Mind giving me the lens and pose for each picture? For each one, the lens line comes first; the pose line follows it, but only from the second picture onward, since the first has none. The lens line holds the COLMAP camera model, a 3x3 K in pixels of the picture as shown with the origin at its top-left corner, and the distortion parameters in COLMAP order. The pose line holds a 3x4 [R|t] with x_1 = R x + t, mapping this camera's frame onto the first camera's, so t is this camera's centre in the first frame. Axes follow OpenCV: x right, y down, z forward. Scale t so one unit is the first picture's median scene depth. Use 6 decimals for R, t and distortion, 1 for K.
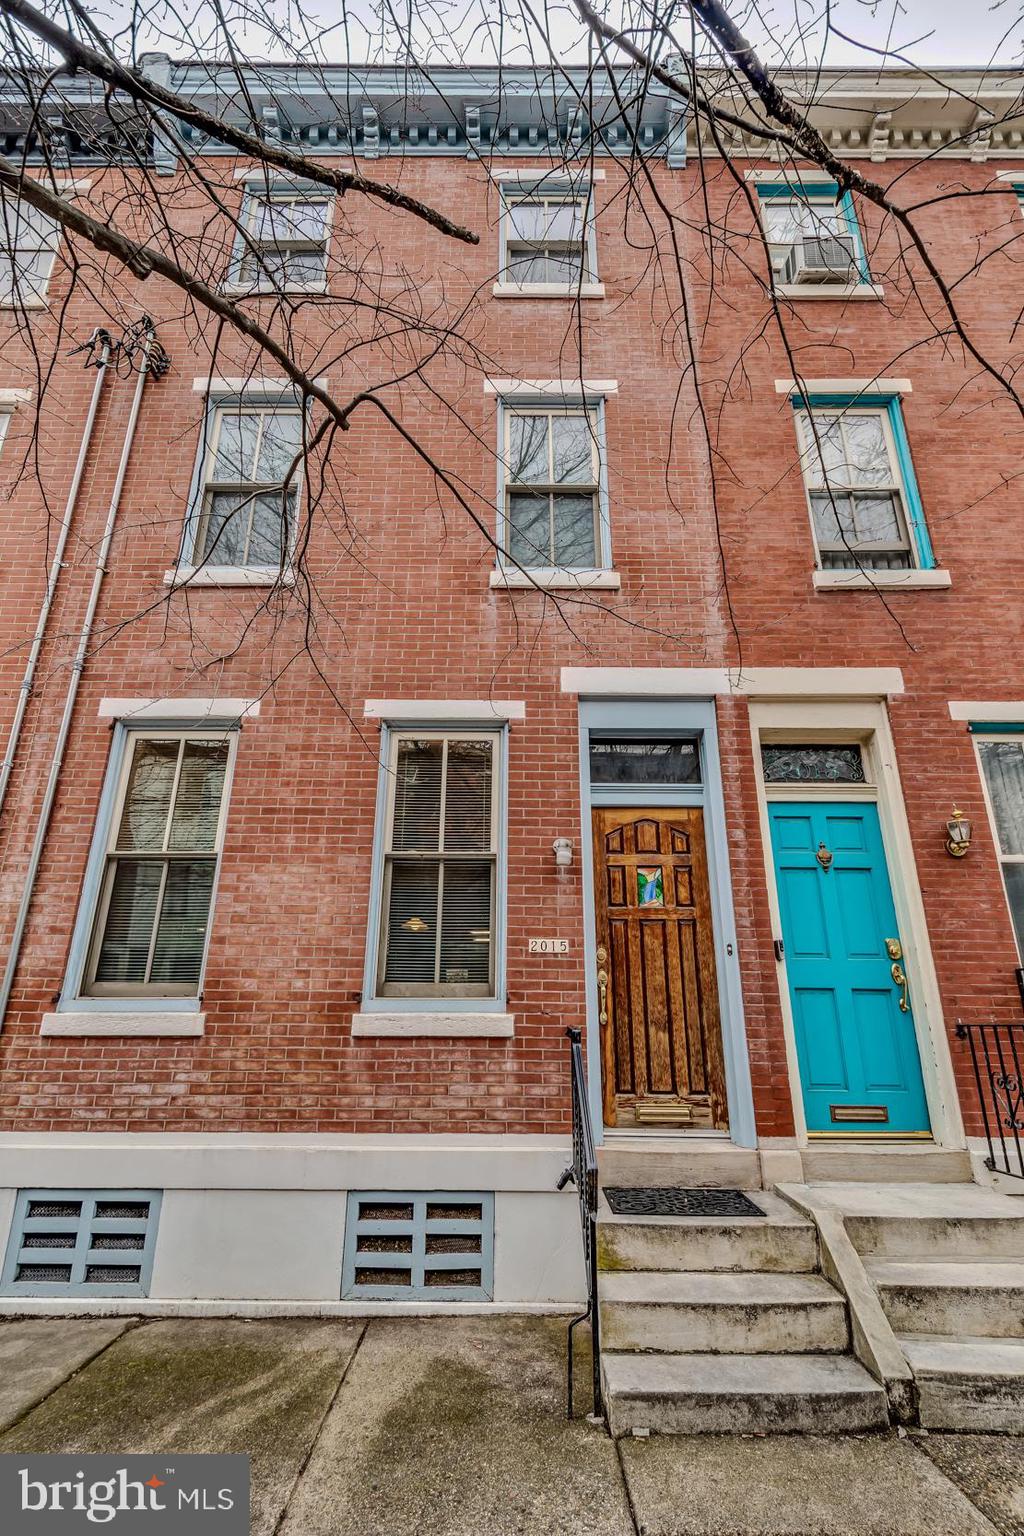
lens RADIAL K [[690.7, 0, 502.8], [0, 690.7, 791.8], [0, 0, 1]] dist [0.007134, -0.002030]
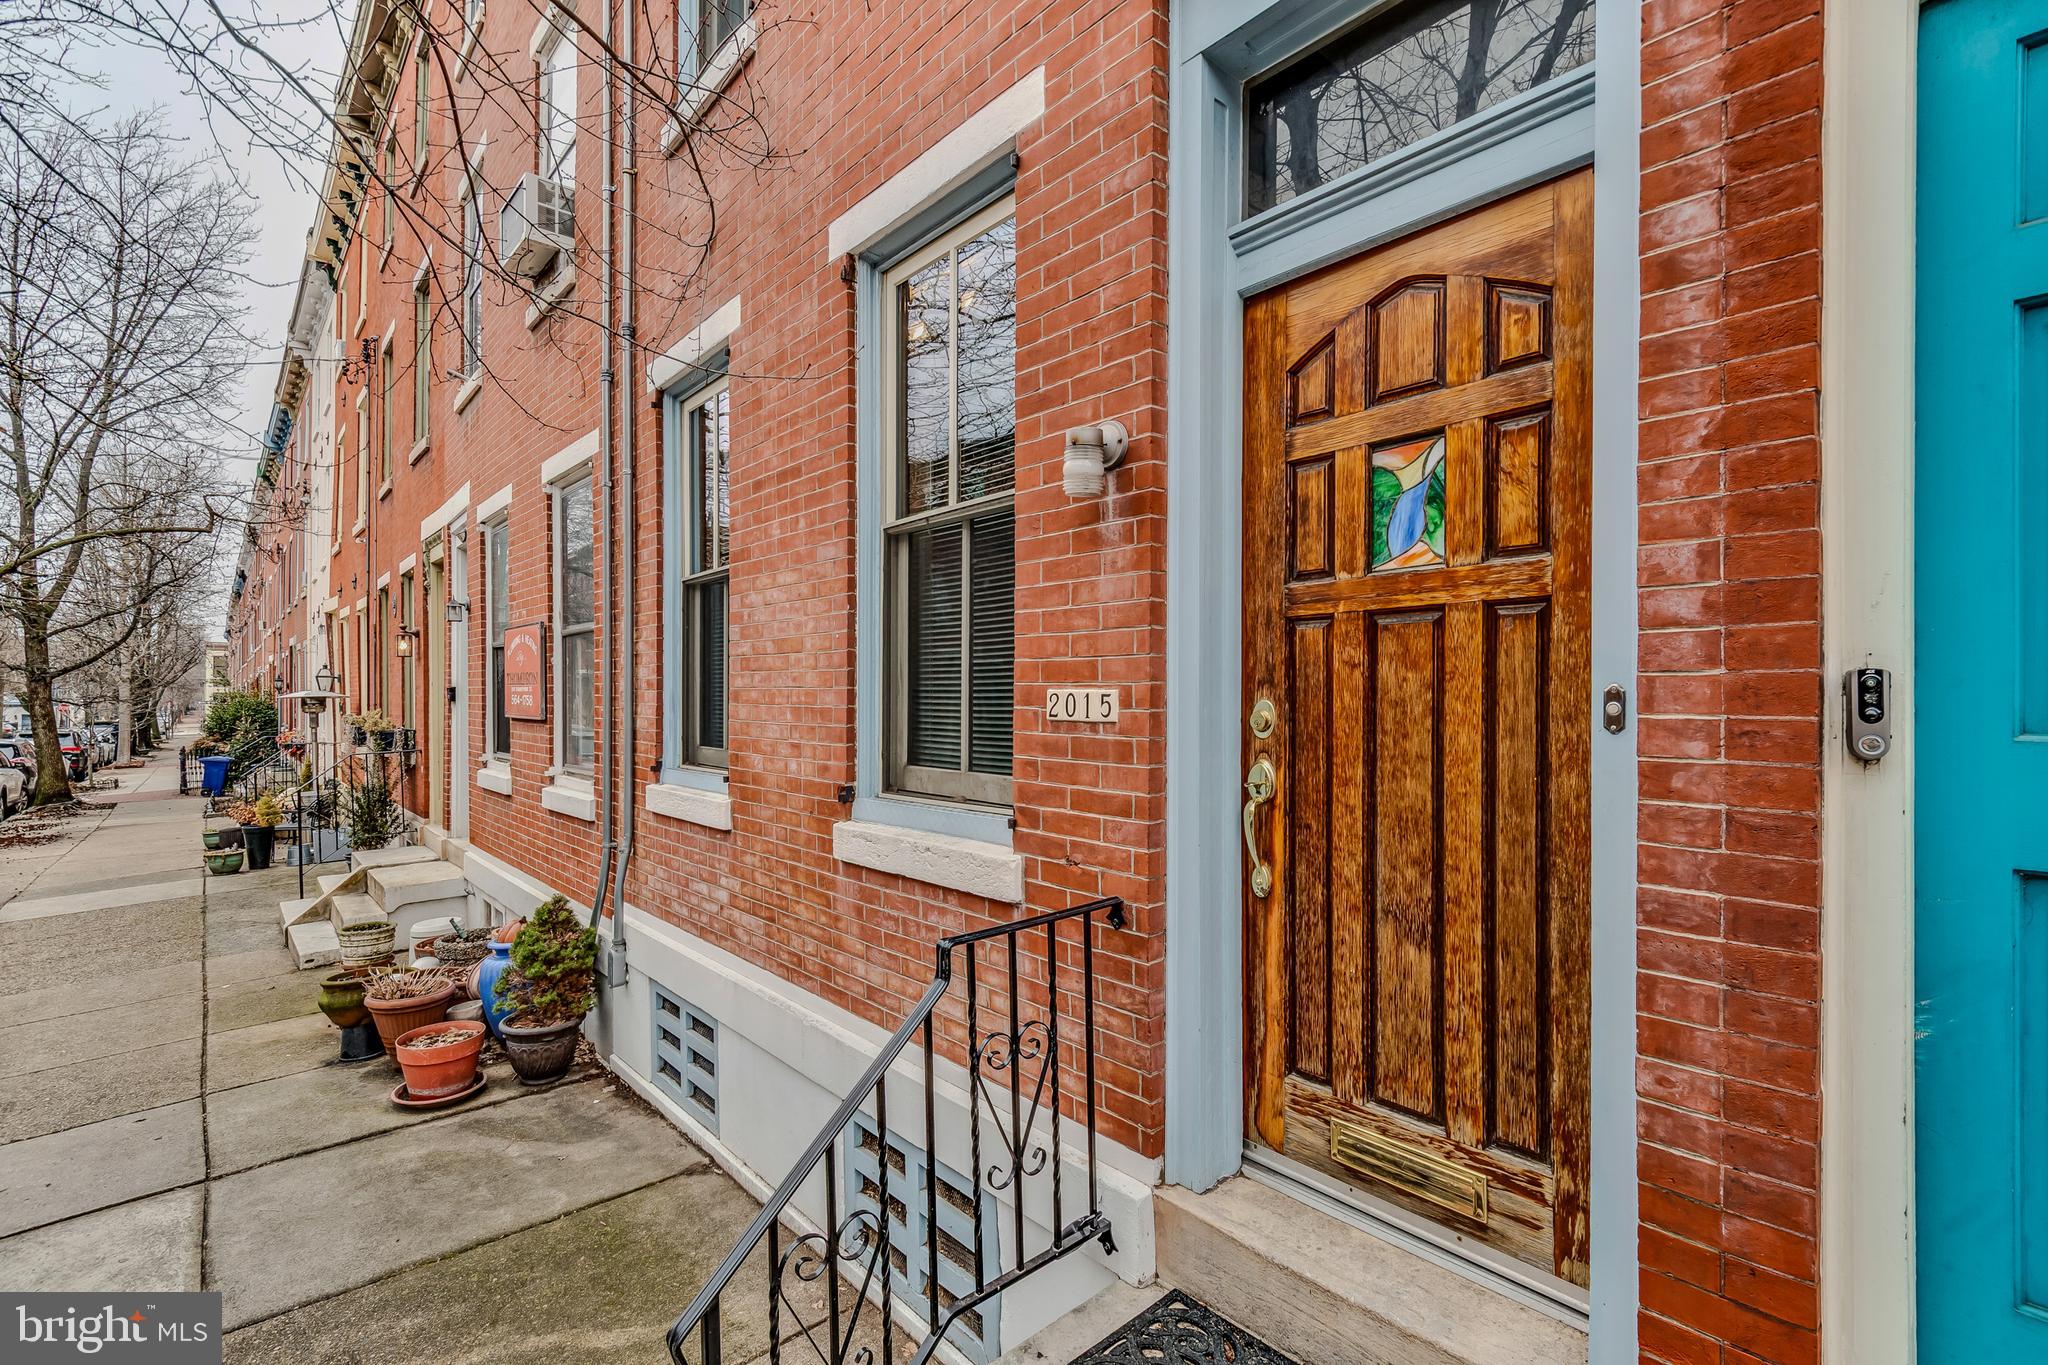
lens RADIAL K [[920.9, 0, 1028.2], [0, 920.9, 694.3], [0, 0, 1]] dist [0.007134, -0.002030]
pose [[0.667092, -0.010798, -0.744897, 0.430070], [0.239836, 0.949774, 0.201018, 0.098728], [0.705313, -0.312750, 0.636177, 0.616657]]
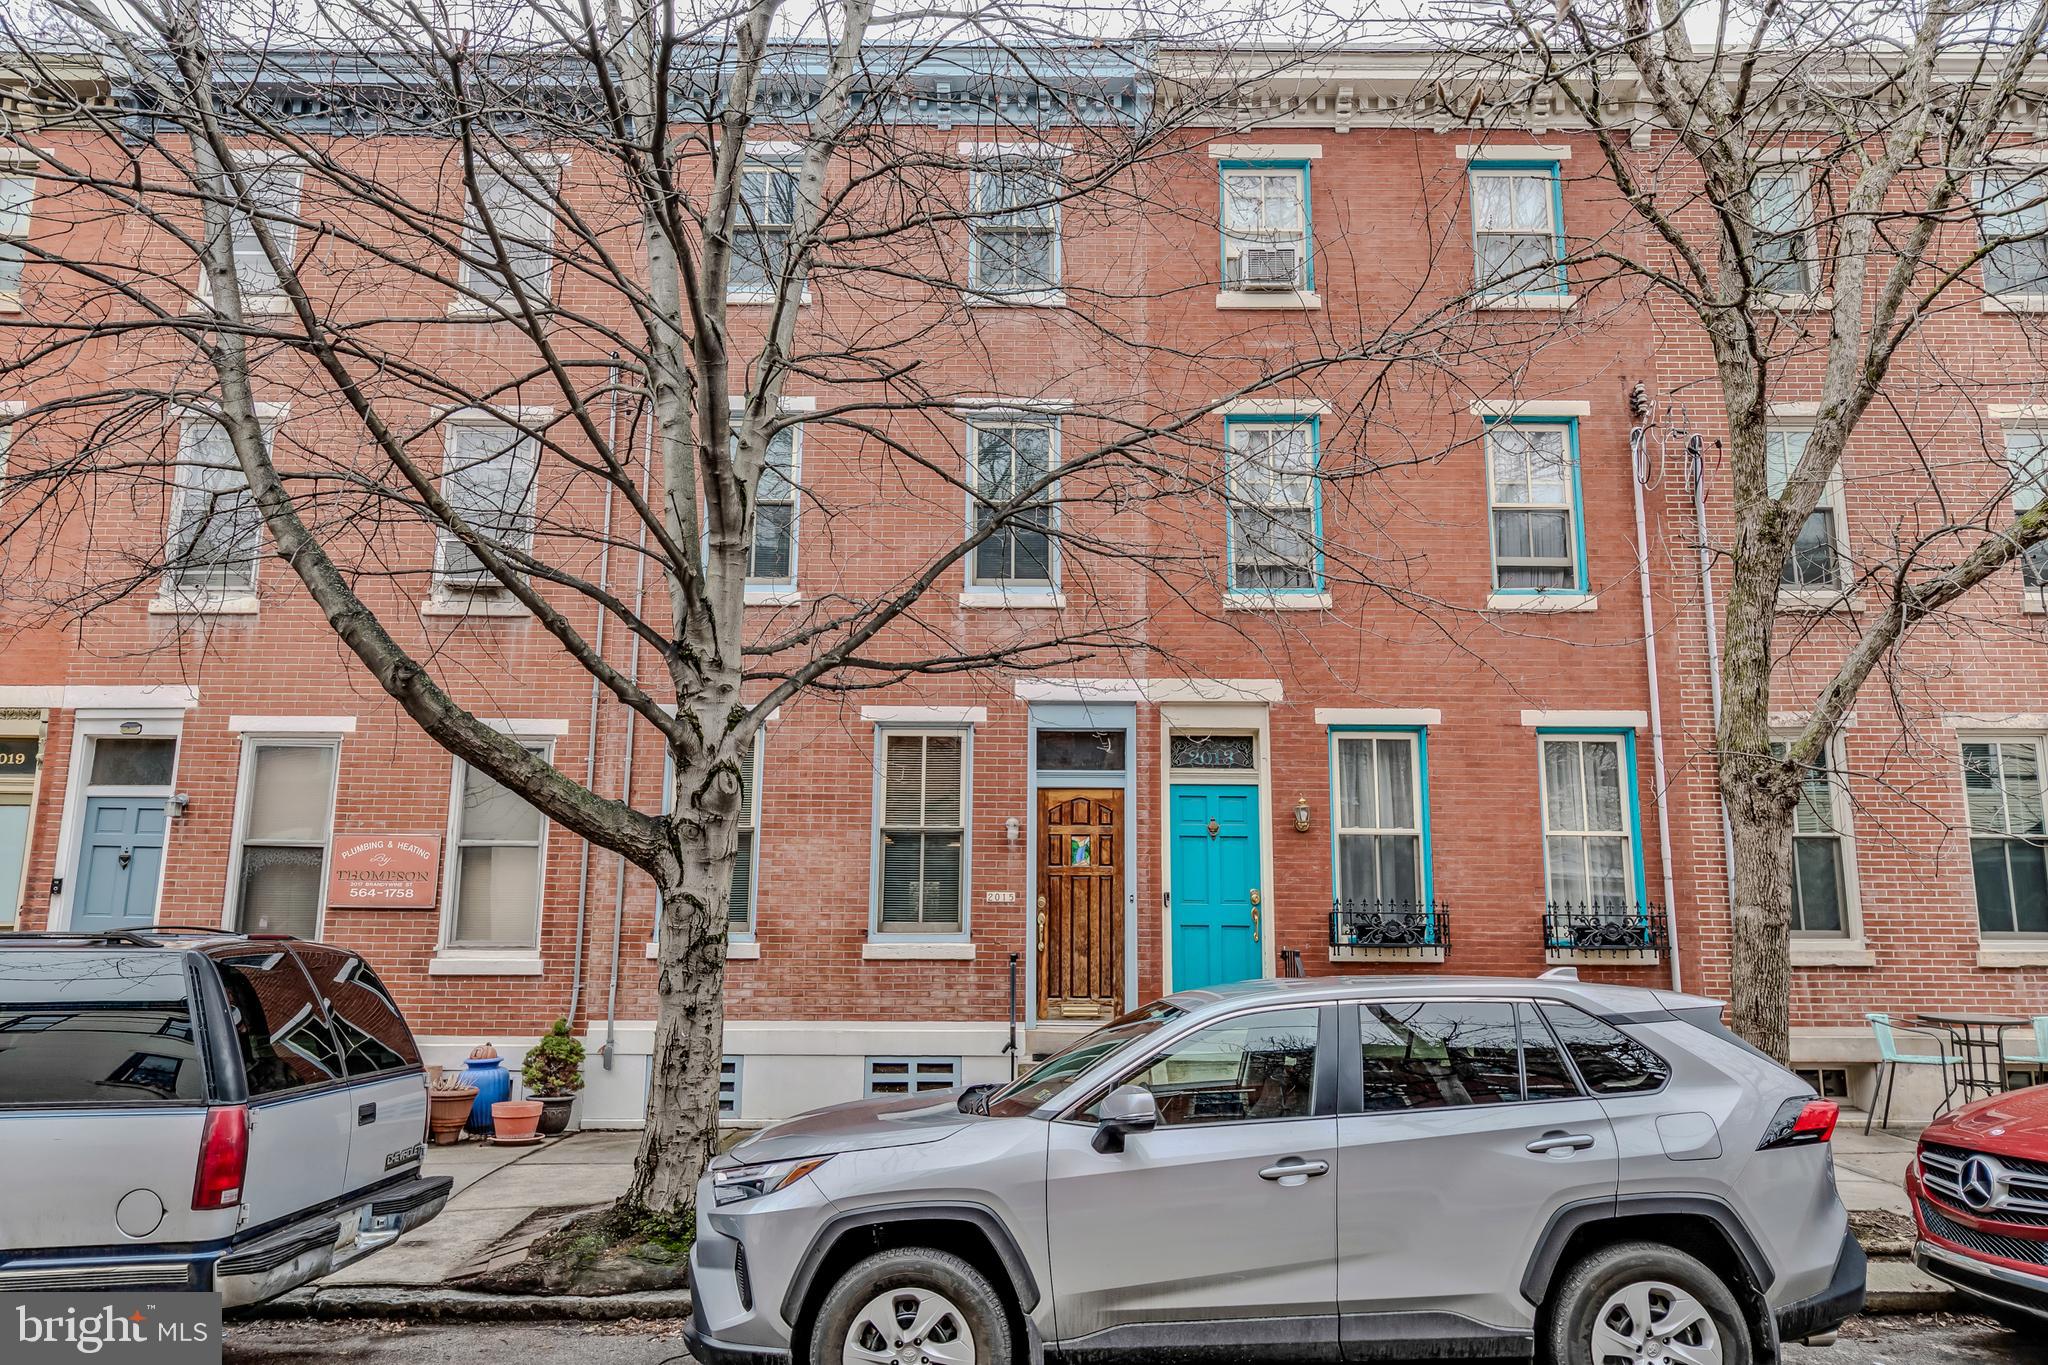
lens RADIAL K [[1404.2, 0, 1029.2], [0, 1404.2, 682.7], [0, 0, 1]] dist [-0.012459, -0.000575]
pose [[0.999803, 0.002695, 0.019654, 0.064470], [-0.005221, 0.991546, 0.129648, -0.555936], [-0.019139, -0.129725, 0.991365, -1.701737]]
